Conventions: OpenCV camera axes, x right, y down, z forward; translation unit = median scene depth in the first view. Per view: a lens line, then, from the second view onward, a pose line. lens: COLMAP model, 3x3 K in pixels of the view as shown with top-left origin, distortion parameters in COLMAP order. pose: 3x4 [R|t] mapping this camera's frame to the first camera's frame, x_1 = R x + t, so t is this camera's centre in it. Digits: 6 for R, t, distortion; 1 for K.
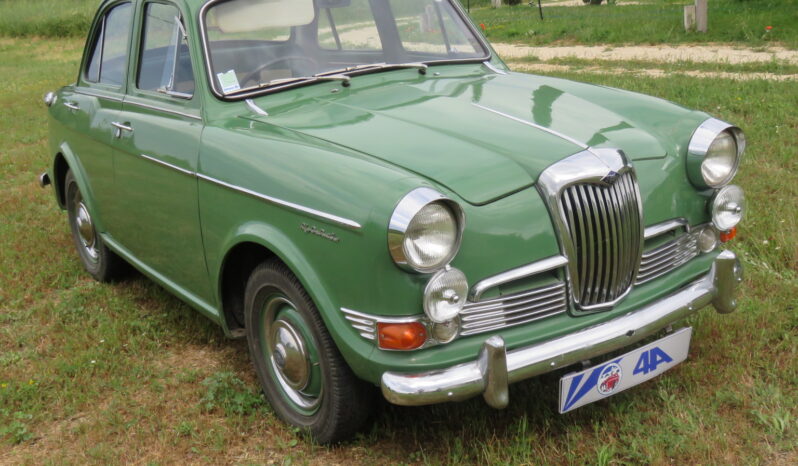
lens RADIAL K [[965.0, 0, 396.7], [0, 965.0, 234.2], [0, 0, 1]] dist [0.016168, 0.000000]
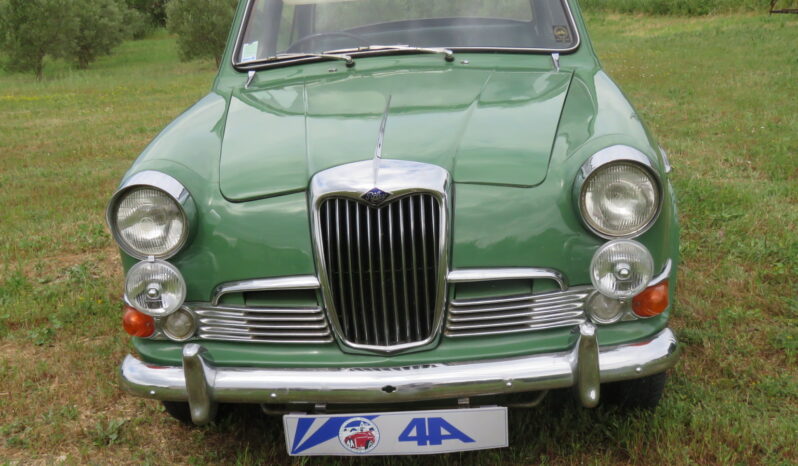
lens RADIAL K [[965.0, 0, 399.6], [0, 965.0, 232.7], [0, 0, 1]] dist [0.016168, 0.000000]
pose [[0.799349, 0.179954, -0.573286, 0.680701], [-0.169310, 0.982896, 0.072457, -0.086675], [0.576519, 0.039145, 0.816145, 0.326328]]
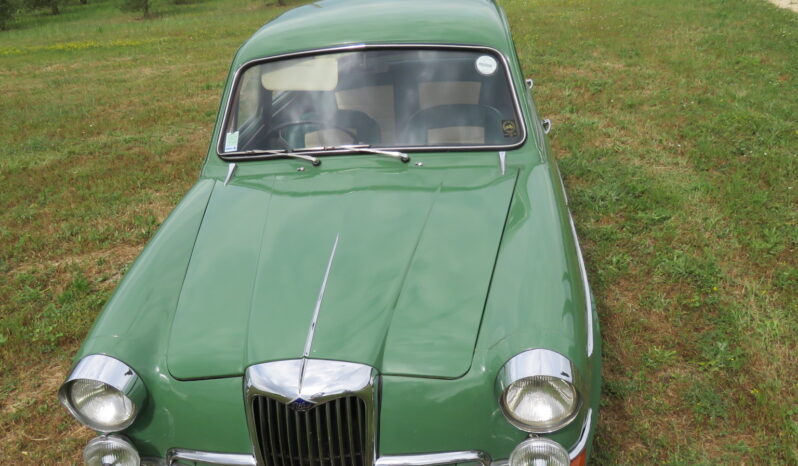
lens RADIAL K [[684.4, 0, 398.2], [0, 684.4, 234.0], [0, 0, 1]] dist [-0.006548, 0.004532]
pose [[0.778541, 0.281682, -0.560830, 0.556615], [-0.158268, 0.952857, 0.258874, -0.353908], [0.607310, -0.112782, 0.786419, 0.566394]]
